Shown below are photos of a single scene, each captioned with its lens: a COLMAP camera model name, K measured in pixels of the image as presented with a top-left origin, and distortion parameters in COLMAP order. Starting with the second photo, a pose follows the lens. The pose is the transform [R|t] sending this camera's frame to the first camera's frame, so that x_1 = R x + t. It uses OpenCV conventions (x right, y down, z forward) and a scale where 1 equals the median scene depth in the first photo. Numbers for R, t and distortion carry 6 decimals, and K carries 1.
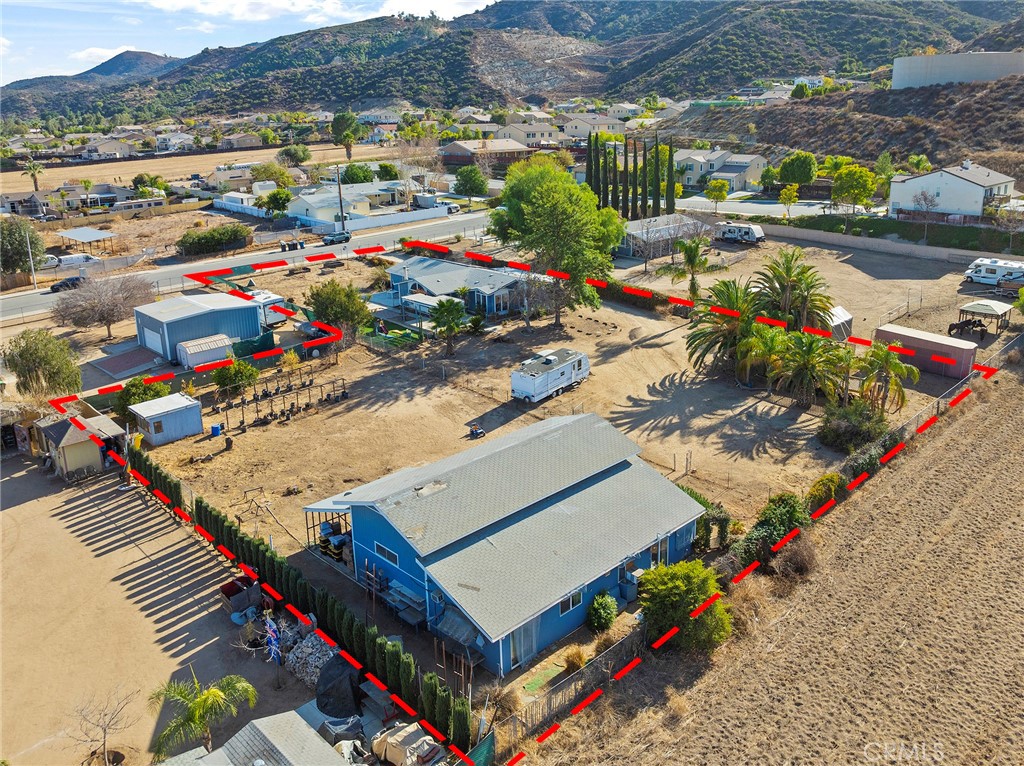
lens RADIAL K [[819.0, 0, 561.5], [0, 819.0, 334.1], [0, 0, 1]] dist [-0.045789, -0.002852]
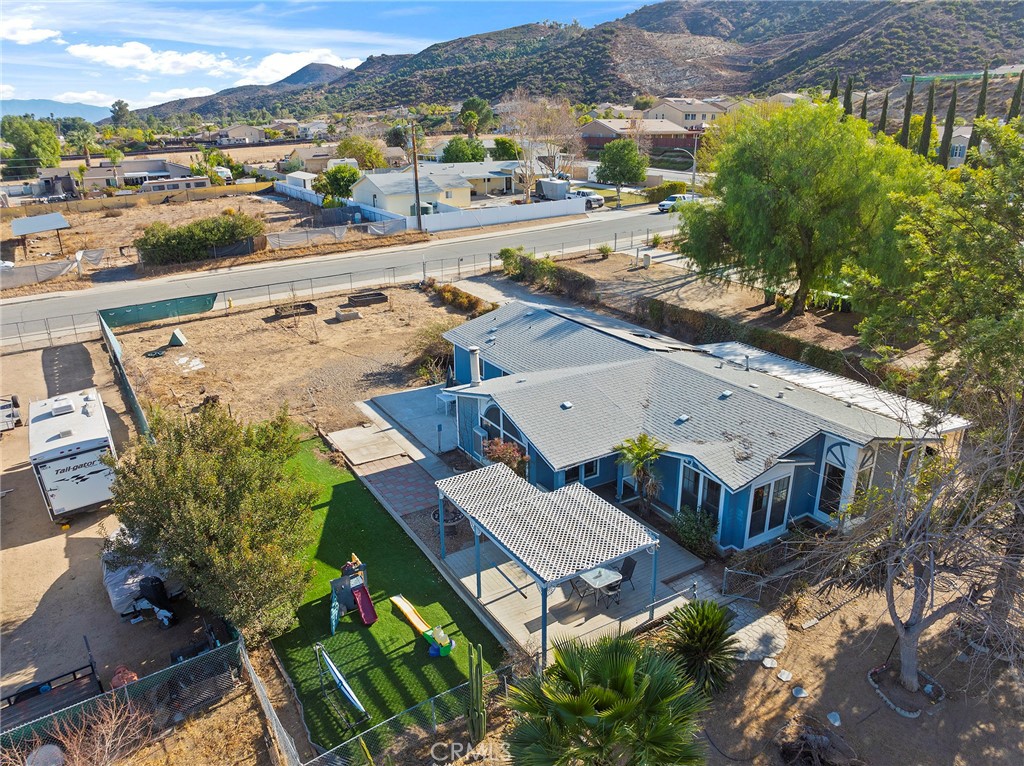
lens RADIAL K [[723.5, 0, 512.1], [0, 723.5, 376.1], [0, 0, 1]] dist [-0.047708, 0.014355]
pose [[0.974539, 0.077950, -0.210233, -0.016406], [-0.061999, 0.994749, 0.081433, -0.014625], [0.215477, -0.066325, 0.974254, 0.105057]]
